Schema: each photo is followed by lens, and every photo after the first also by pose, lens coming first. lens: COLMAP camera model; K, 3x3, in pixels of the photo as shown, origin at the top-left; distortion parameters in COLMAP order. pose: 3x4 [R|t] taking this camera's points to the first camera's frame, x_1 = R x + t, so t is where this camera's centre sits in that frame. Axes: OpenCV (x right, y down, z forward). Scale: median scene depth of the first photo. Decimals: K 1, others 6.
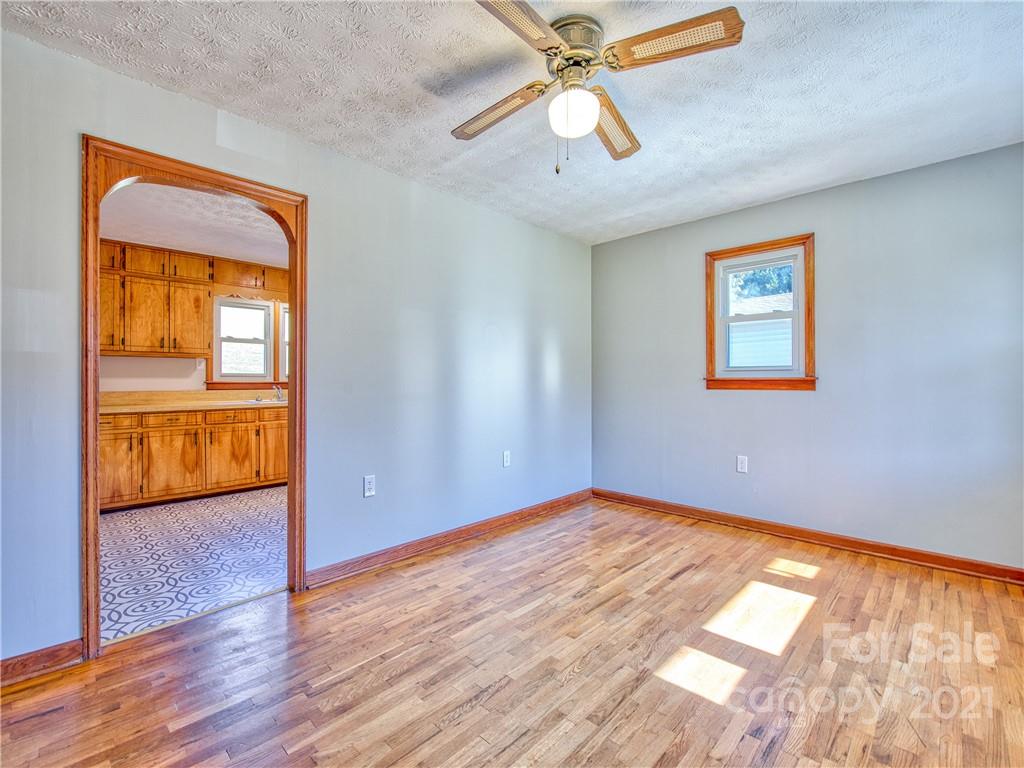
lens RADIAL K [[458.7, 0, 511.1], [0, 458.7, 382.0], [0, 0, 1]] dist [-0.014021, -0.000346]
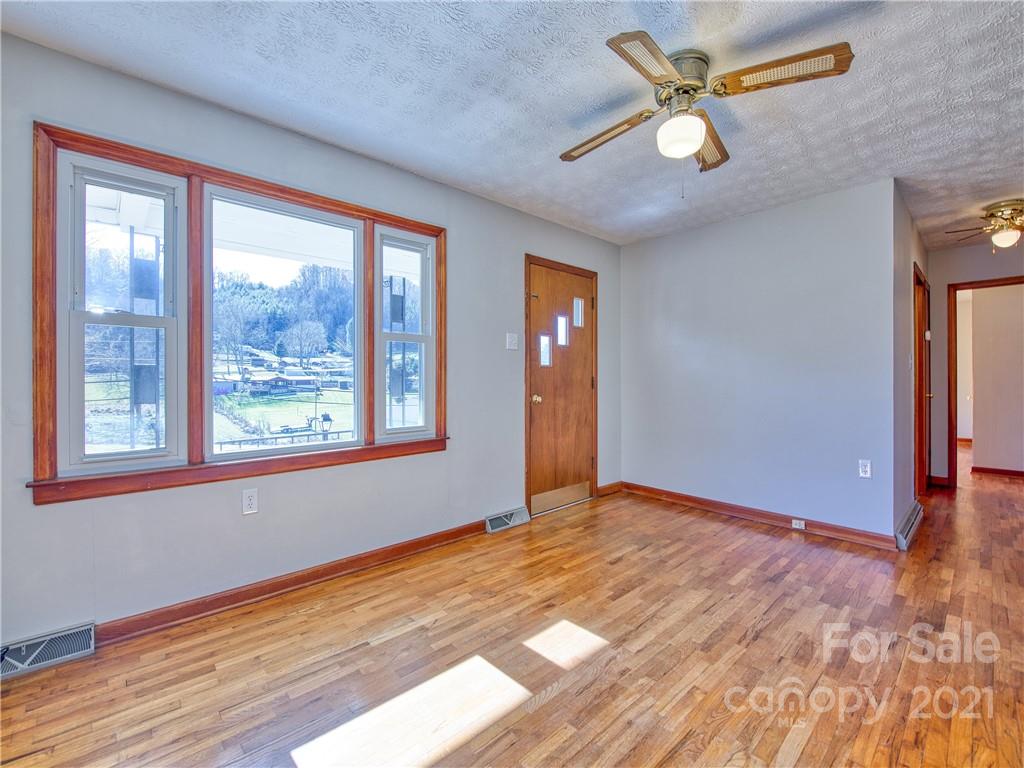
lens RADIAL K [[432.5, 0, 518.9], [0, 432.5, 382.2], [0, 0, 1]] dist [-0.015446, -0.001040]
pose [[-0.998656, 0.004104, 0.051661, 0.300625], [0.004369, 0.999978, 0.005023, 0.003147], [-0.051640, 0.005242, -0.998652, 1.295974]]
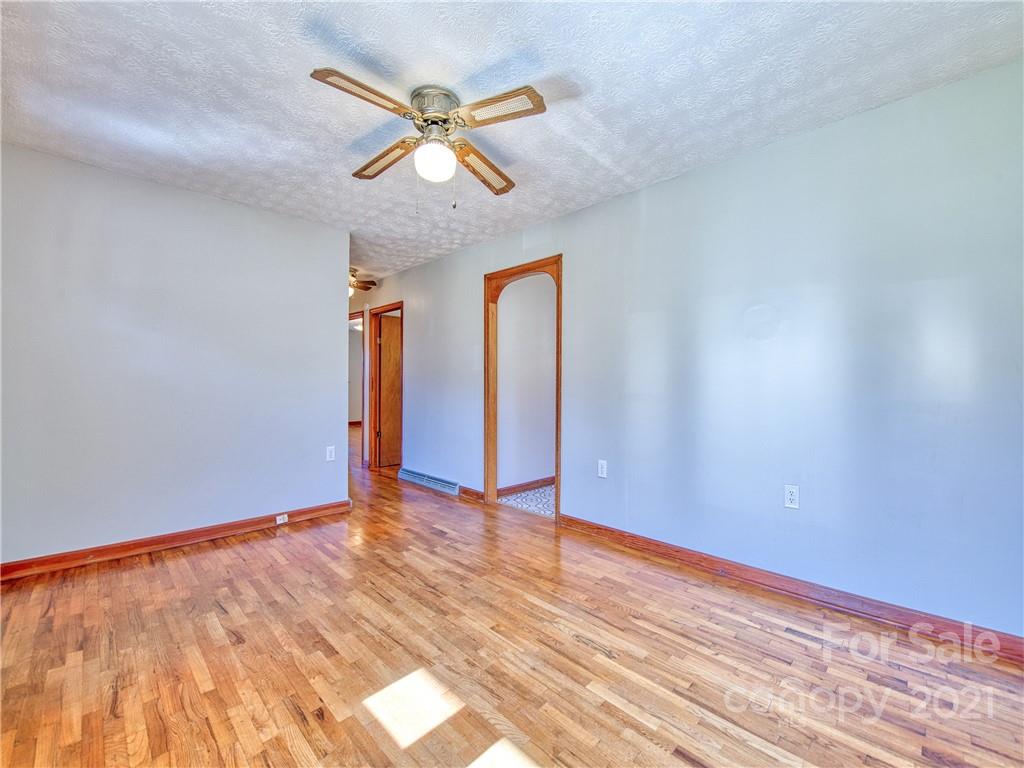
lens RADIAL K [[418.6, 0, 502.4], [0, 418.6, 381.4], [0, 0, 1]] dist [-0.015263, -0.002163]
pose [[-0.024659, -0.002491, -0.999693, 0.783916], [-0.003368, 0.999991, -0.002409, 0.002946], [0.999690, 0.003308, -0.024668, 0.759289]]
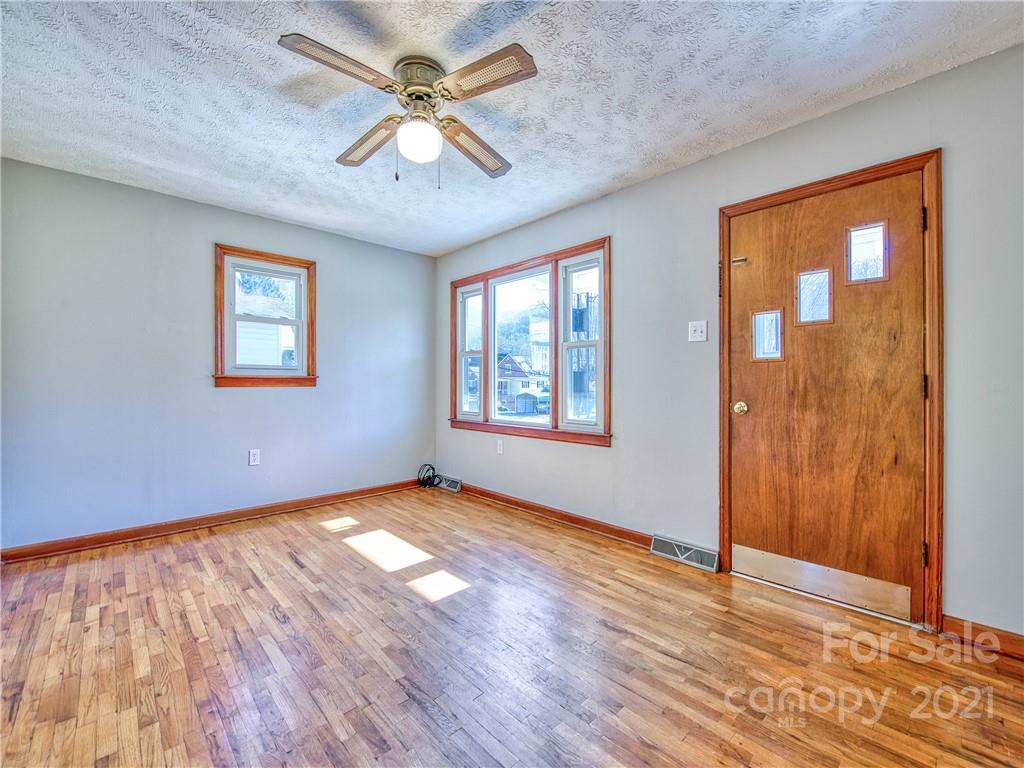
lens RADIAL K [[432.5, 0, 516.4], [0, 432.5, 383.1], [0, 0, 1]] dist [-0.015446, -0.001040]
pose [[0.027621, -0.003133, 0.999614, -0.579031], [-0.000808, 0.999995, 0.003156, 0.005692], [-0.999618, -0.000895, 0.027618, 0.457657]]
